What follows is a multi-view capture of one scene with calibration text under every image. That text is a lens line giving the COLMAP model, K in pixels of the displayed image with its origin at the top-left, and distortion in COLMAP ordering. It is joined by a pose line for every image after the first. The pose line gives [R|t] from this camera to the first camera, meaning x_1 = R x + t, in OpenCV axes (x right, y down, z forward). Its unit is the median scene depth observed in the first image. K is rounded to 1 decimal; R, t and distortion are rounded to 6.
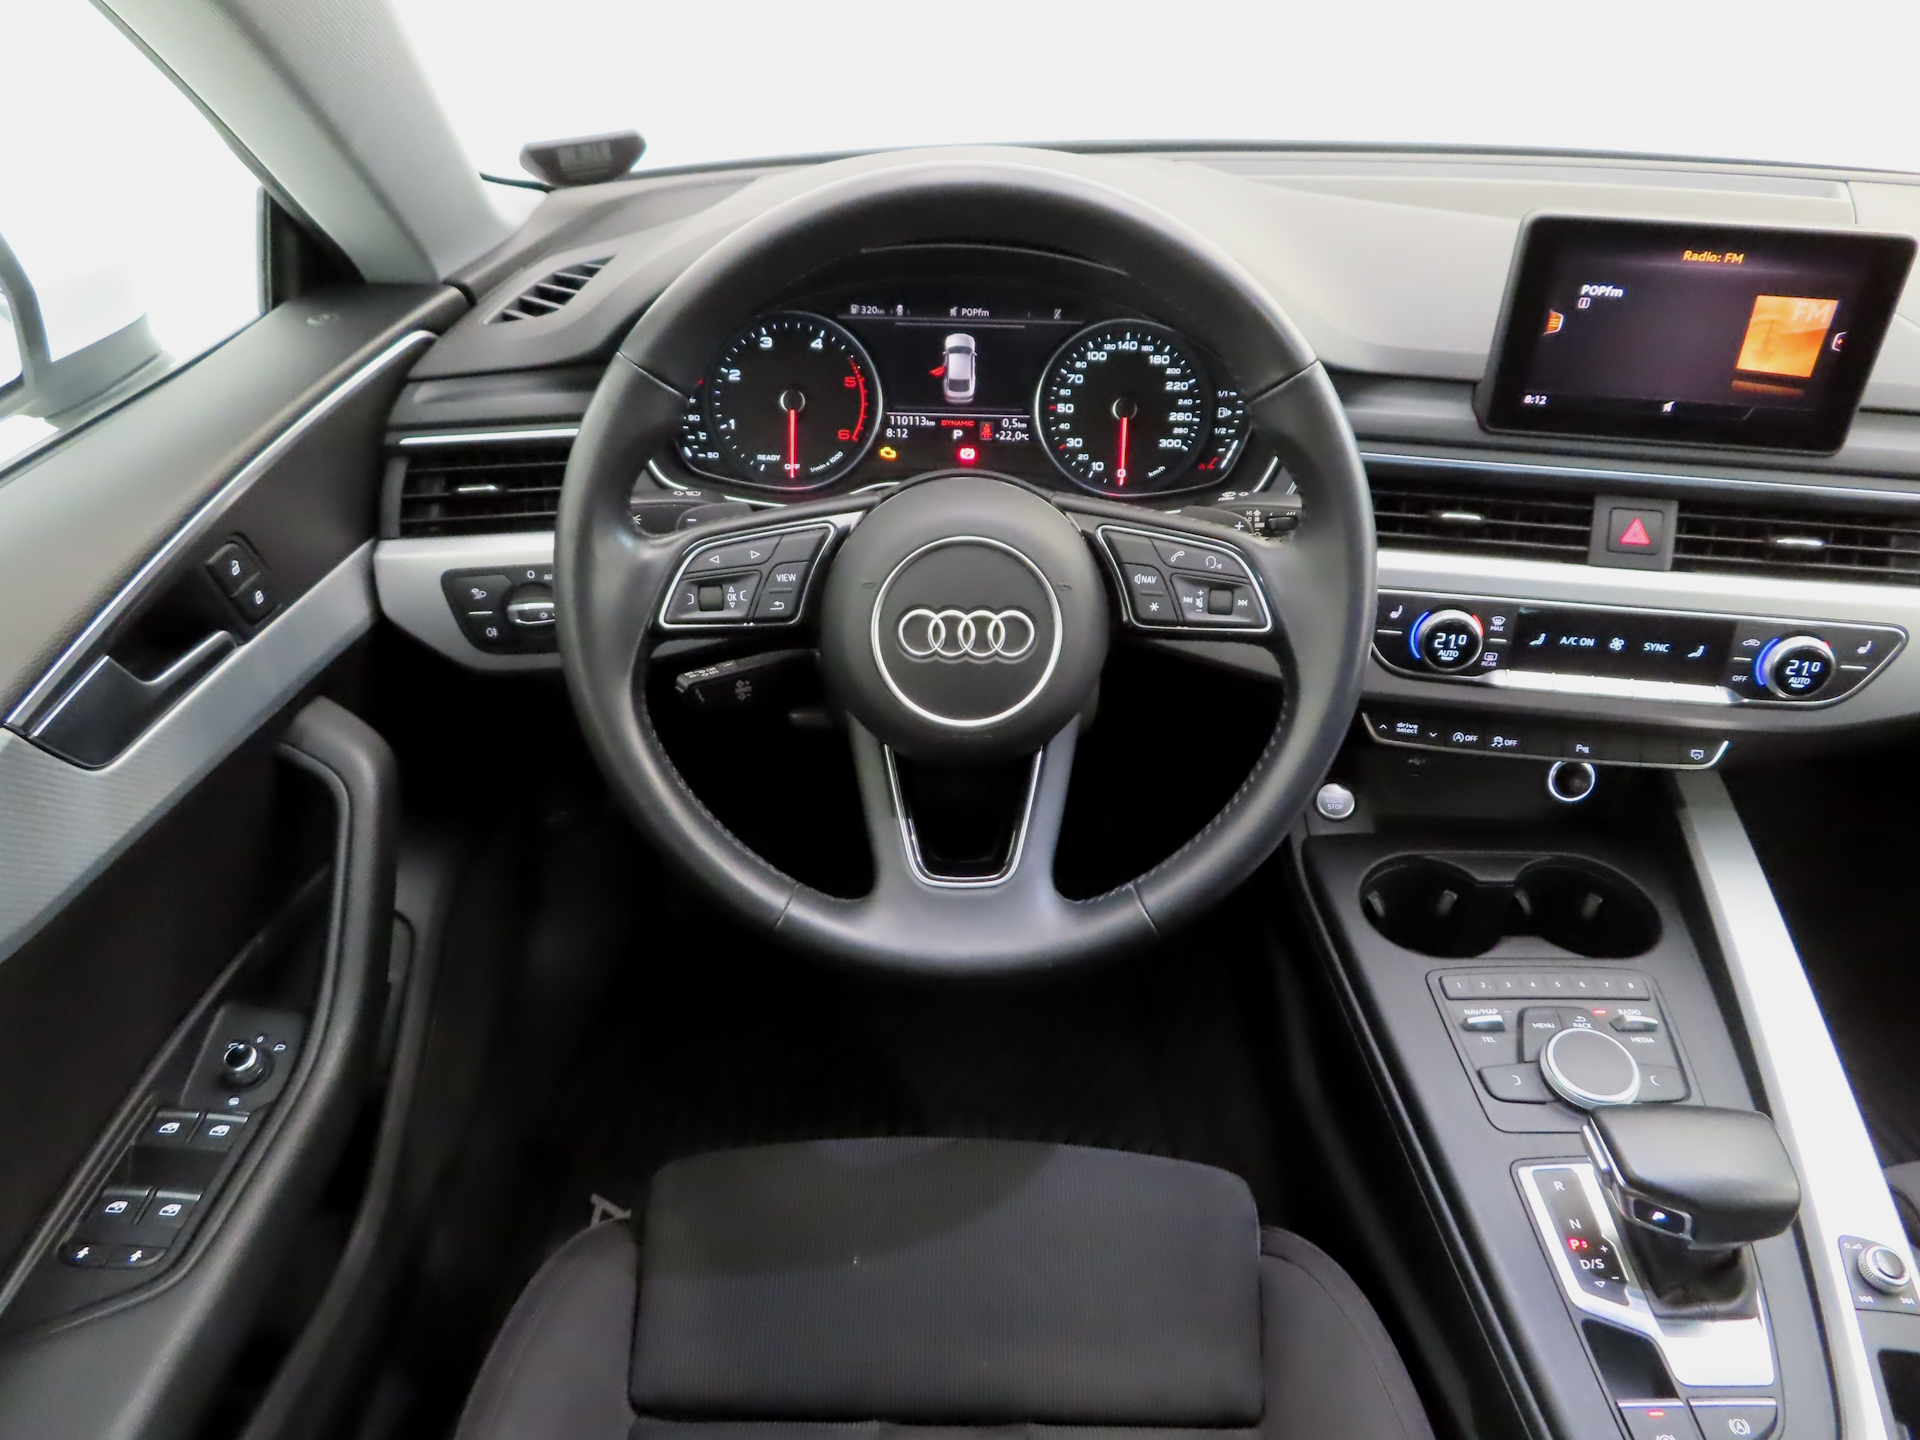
lens RADIAL K [[1338.3, 0, 960.0], [0, 1338.3, 720.0], [0, 0, 1]] dist [-0.019240, 0.008034]
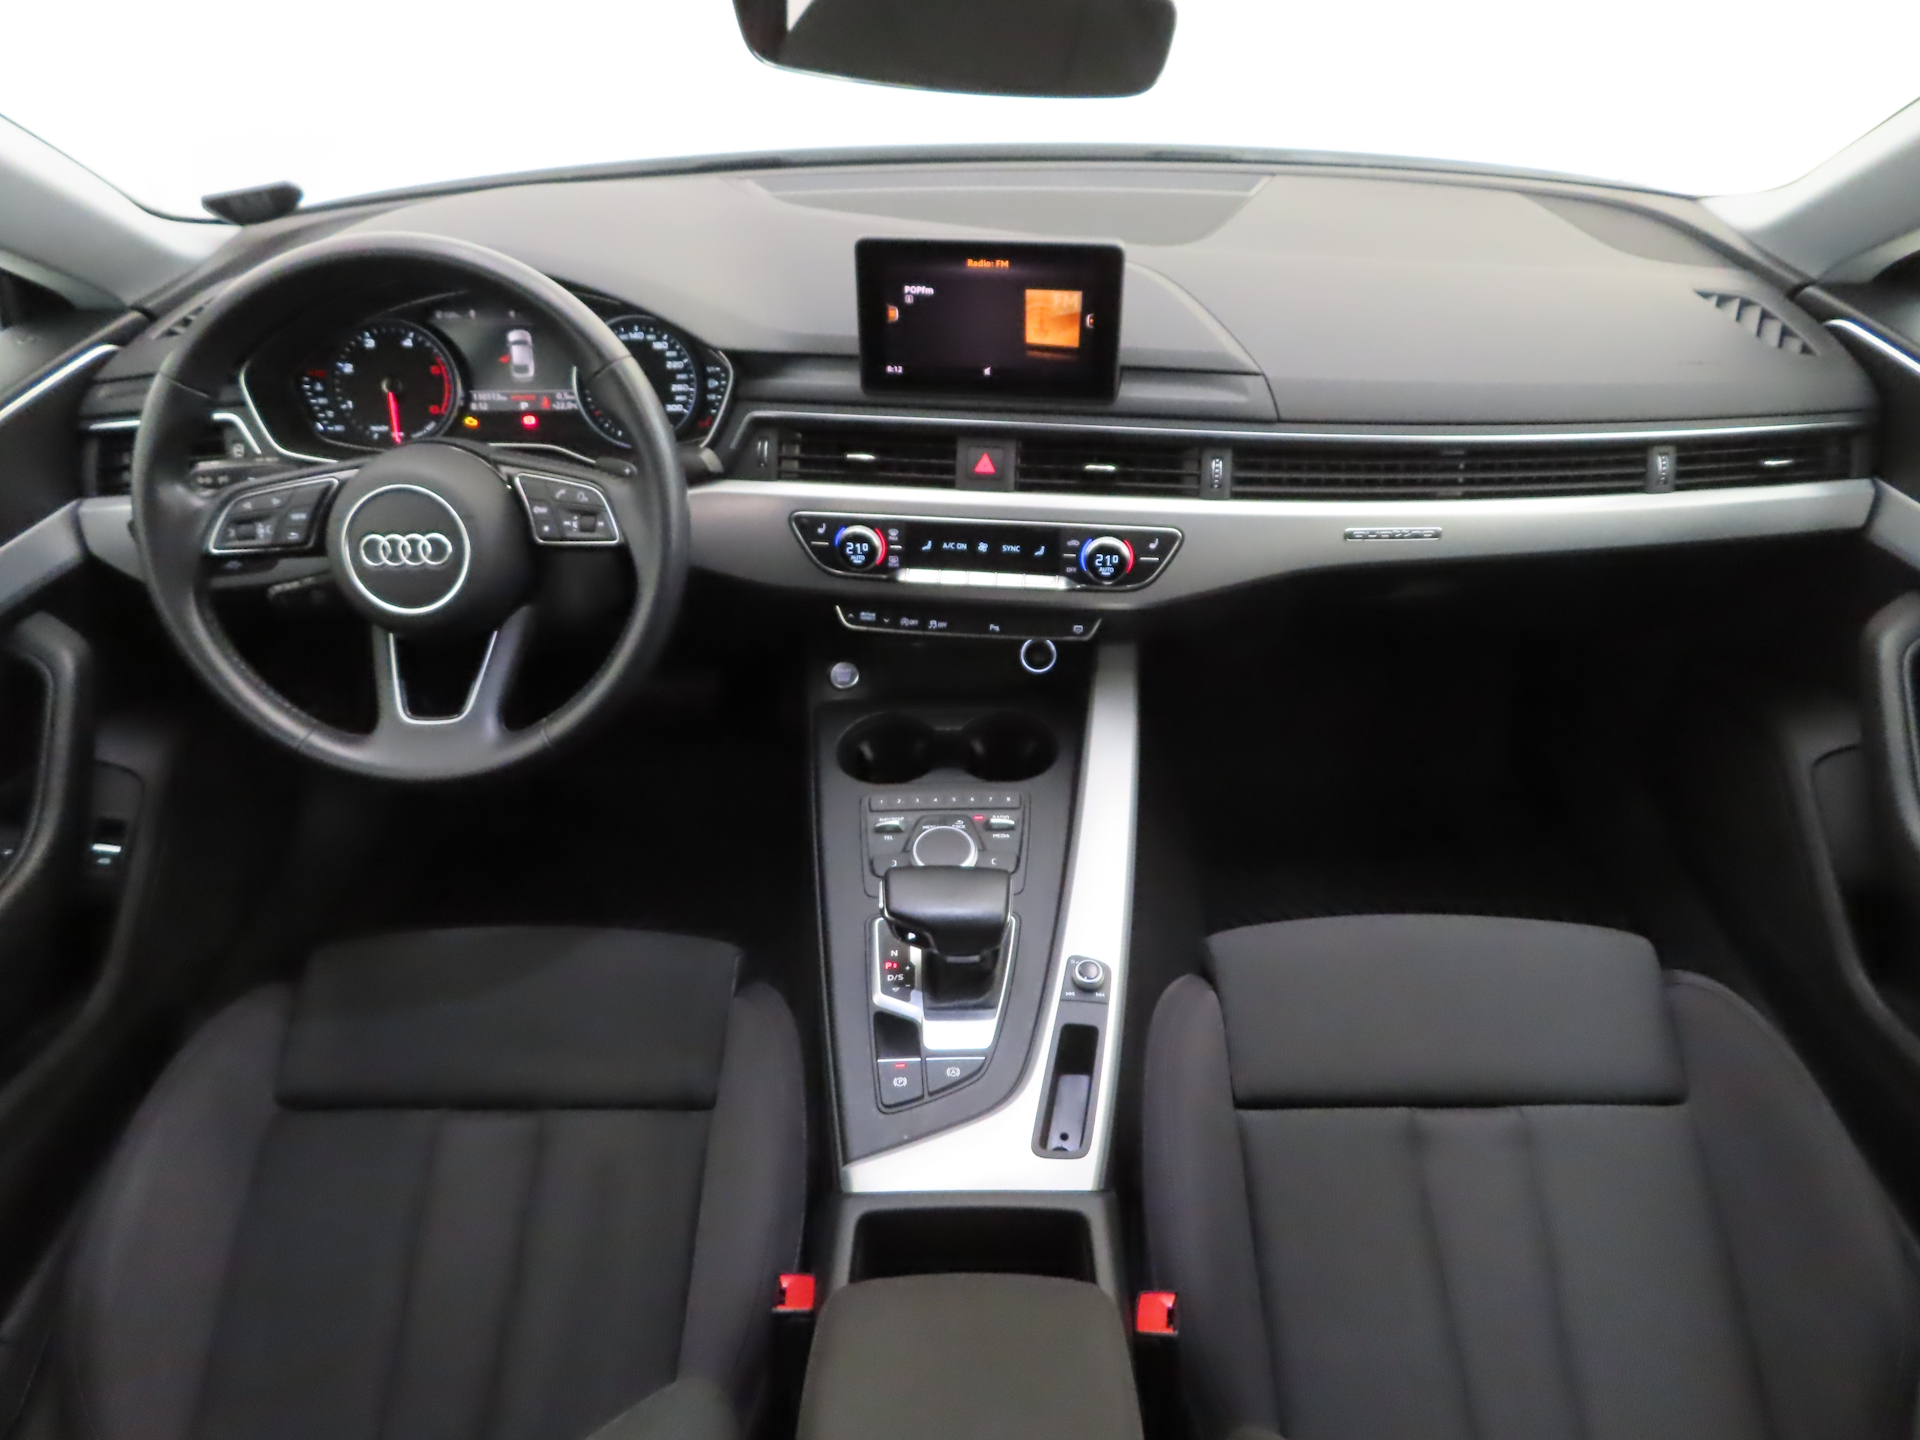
lens RADIAL K [[1338.3, 0, 960.0], [0, 1338.3, 720.0], [0, 0, 1]] dist [-0.019240, 0.008034]
pose [[0.999348, -0.025270, -0.025798, 0.506629], [0.026424, 0.998618, 0.045421, 0.056821], [0.024615, -0.046073, 0.998635, -0.372935]]
